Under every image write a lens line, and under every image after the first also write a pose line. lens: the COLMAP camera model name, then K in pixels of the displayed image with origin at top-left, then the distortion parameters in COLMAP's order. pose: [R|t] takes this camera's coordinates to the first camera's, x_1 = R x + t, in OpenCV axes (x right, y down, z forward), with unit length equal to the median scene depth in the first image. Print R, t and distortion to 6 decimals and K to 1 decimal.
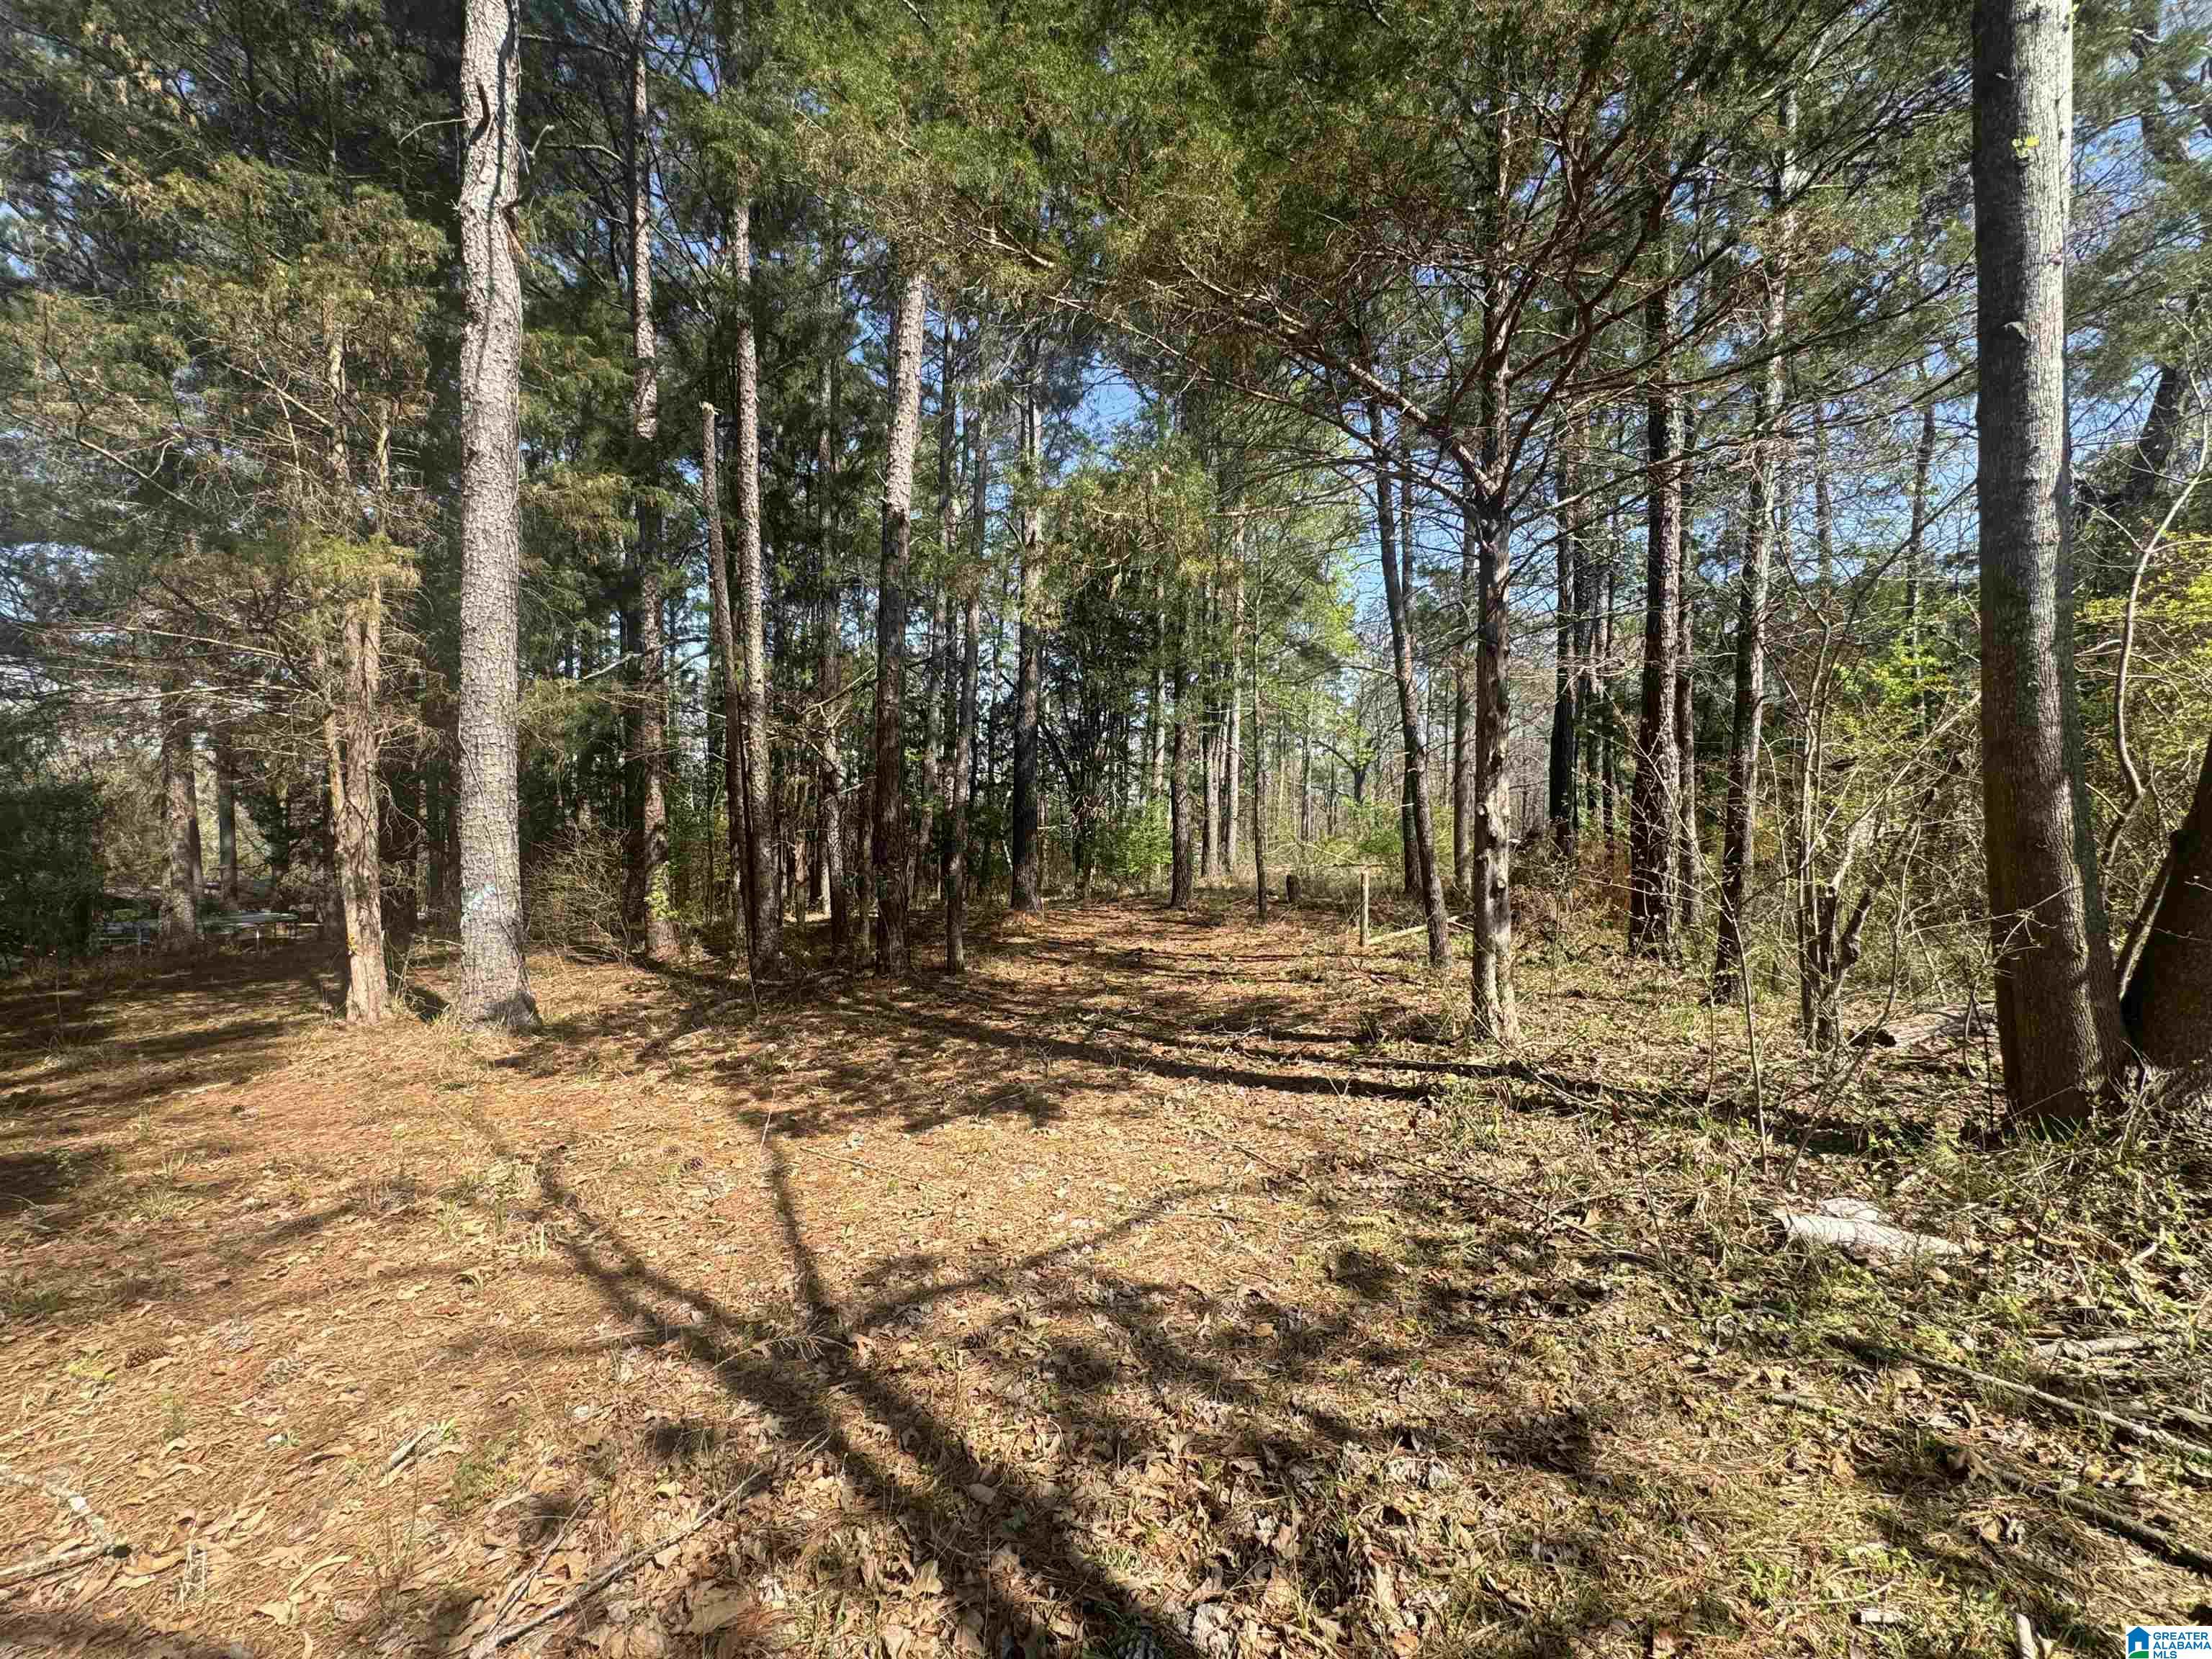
lens RADIAL K [[888.9, 0, 1107.5], [0, 888.9, 829.0], [0, 0, 1]] dist [0.000089, 0.000001]
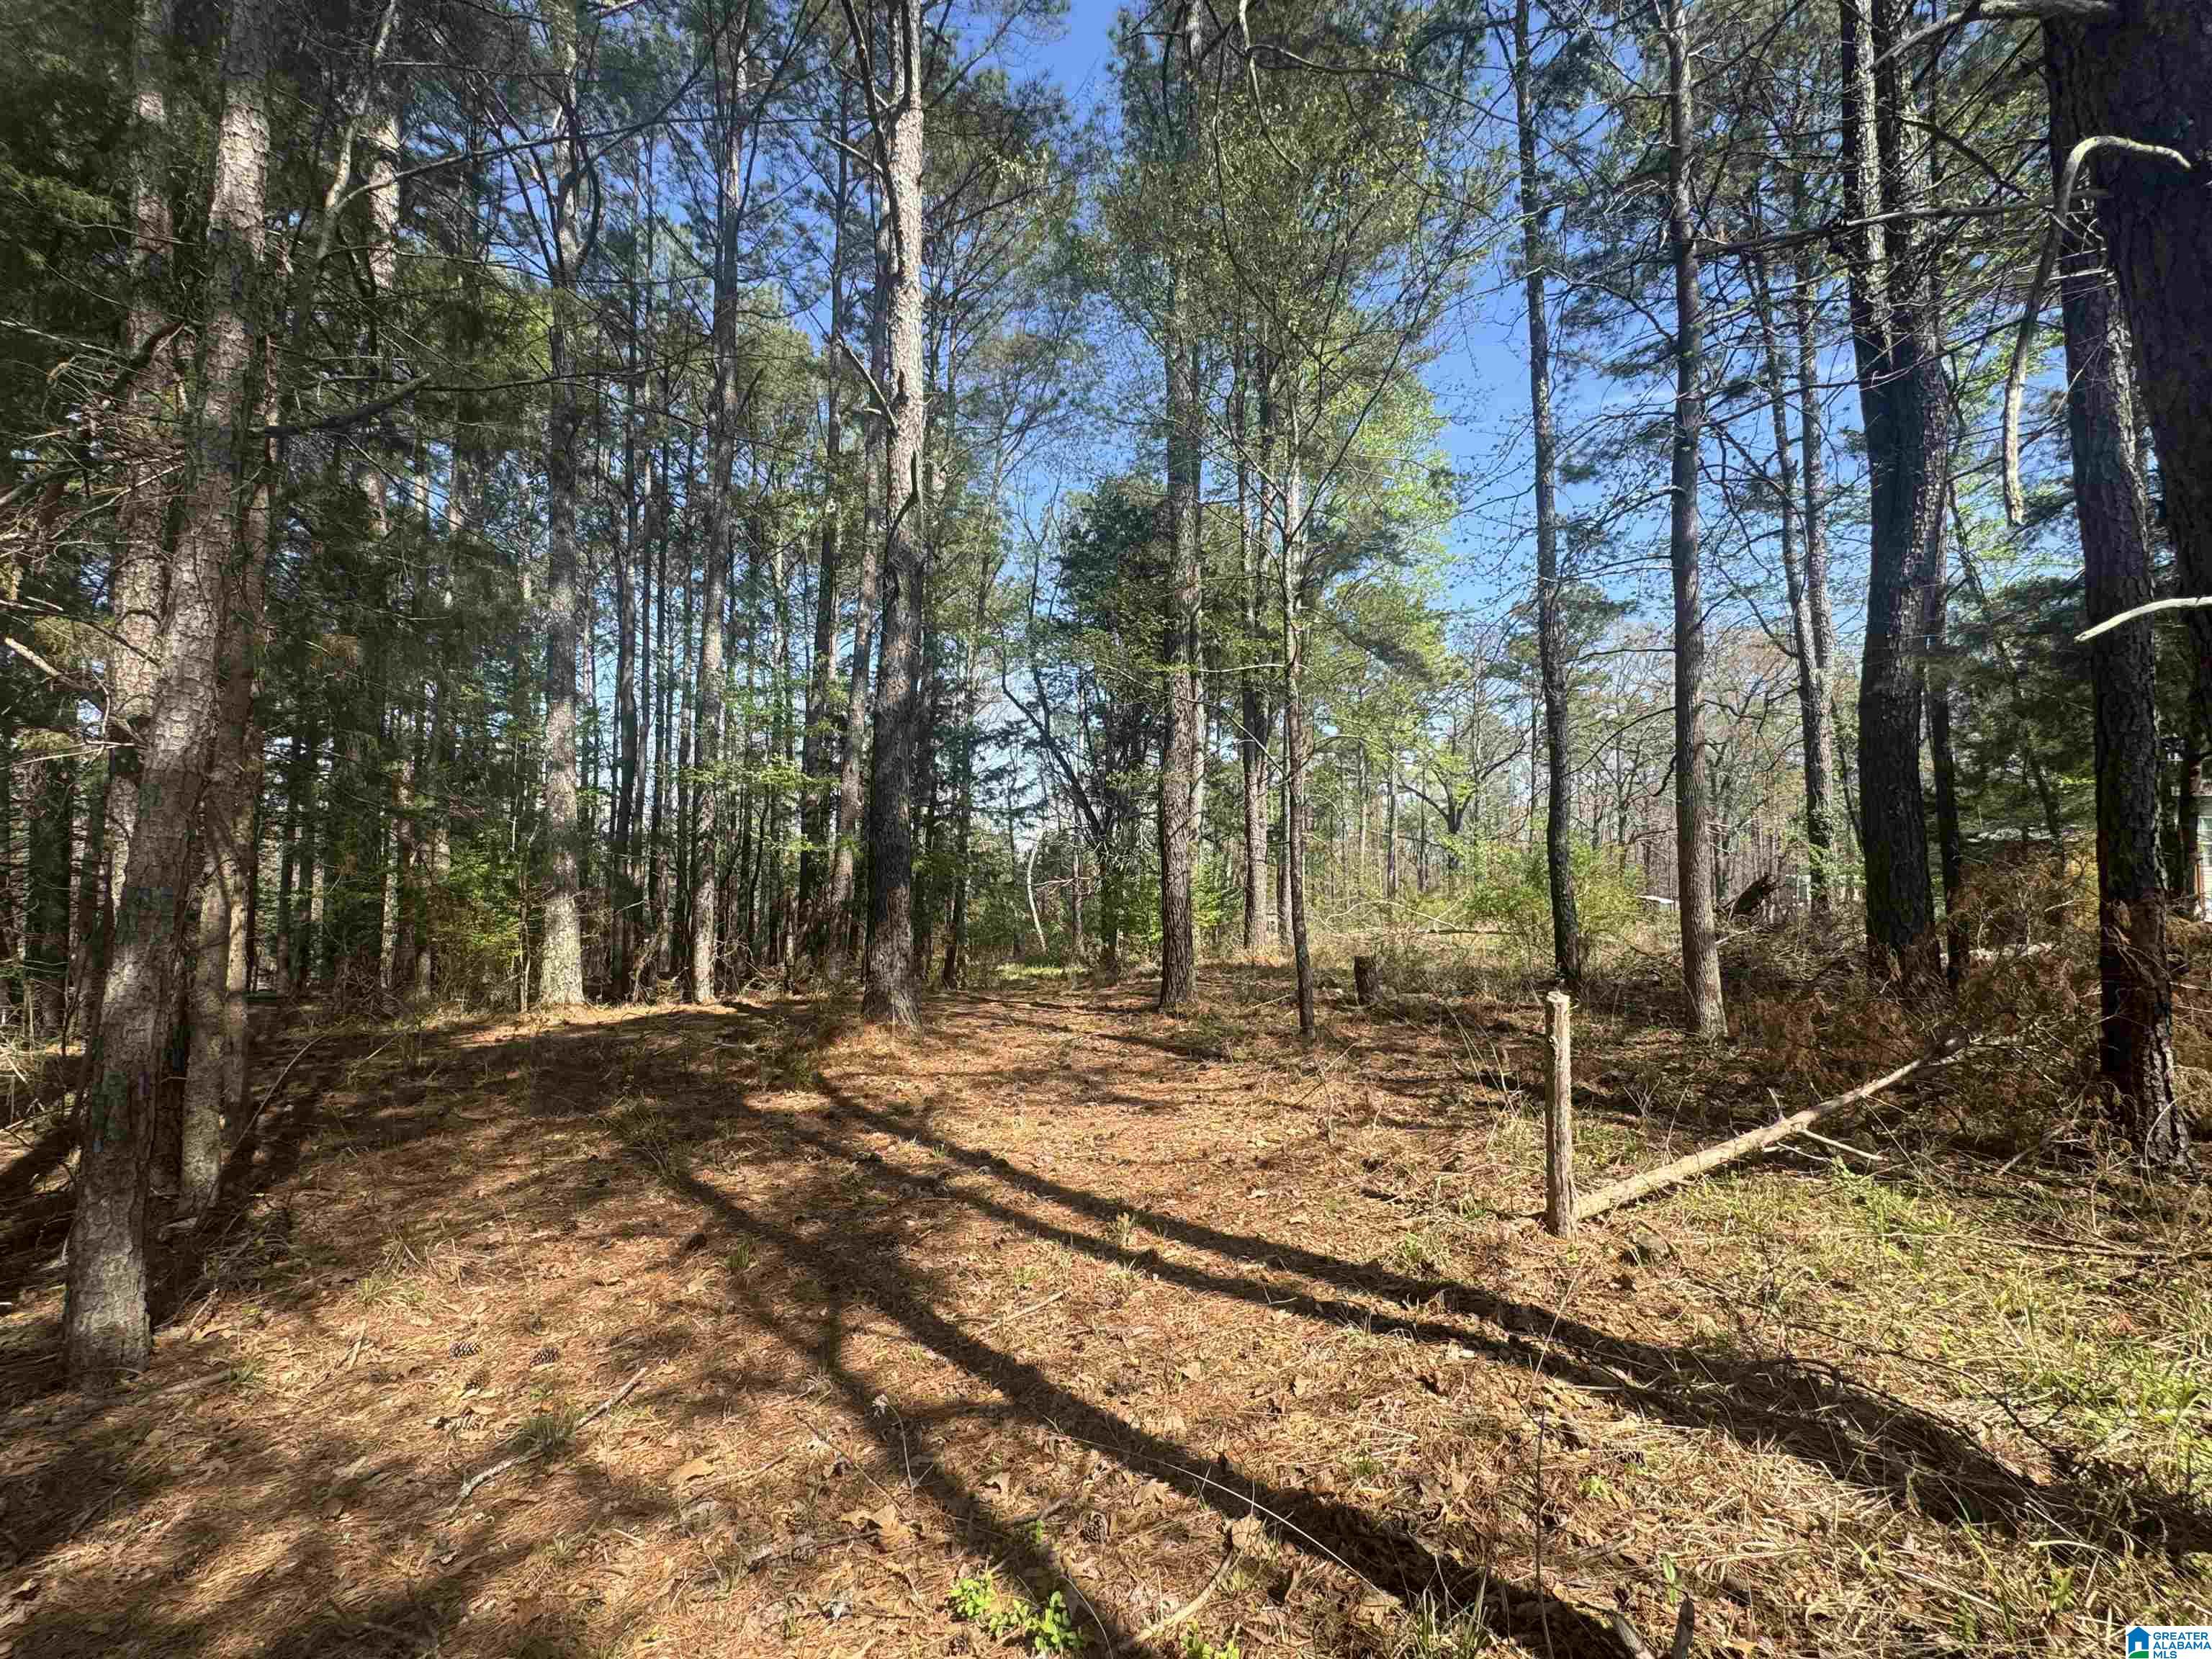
lens RADIAL K [[888.9, 0, 1104.2], [0, 888.9, 834.9], [0, 0, 1]] dist [0.000089, 0.000001]
pose [[0.995449, -0.006919, -0.095042, 0.065977], [0.001447, 0.998344, -0.057516, 0.003574], [0.095282, 0.057117, 0.993810, 0.278227]]
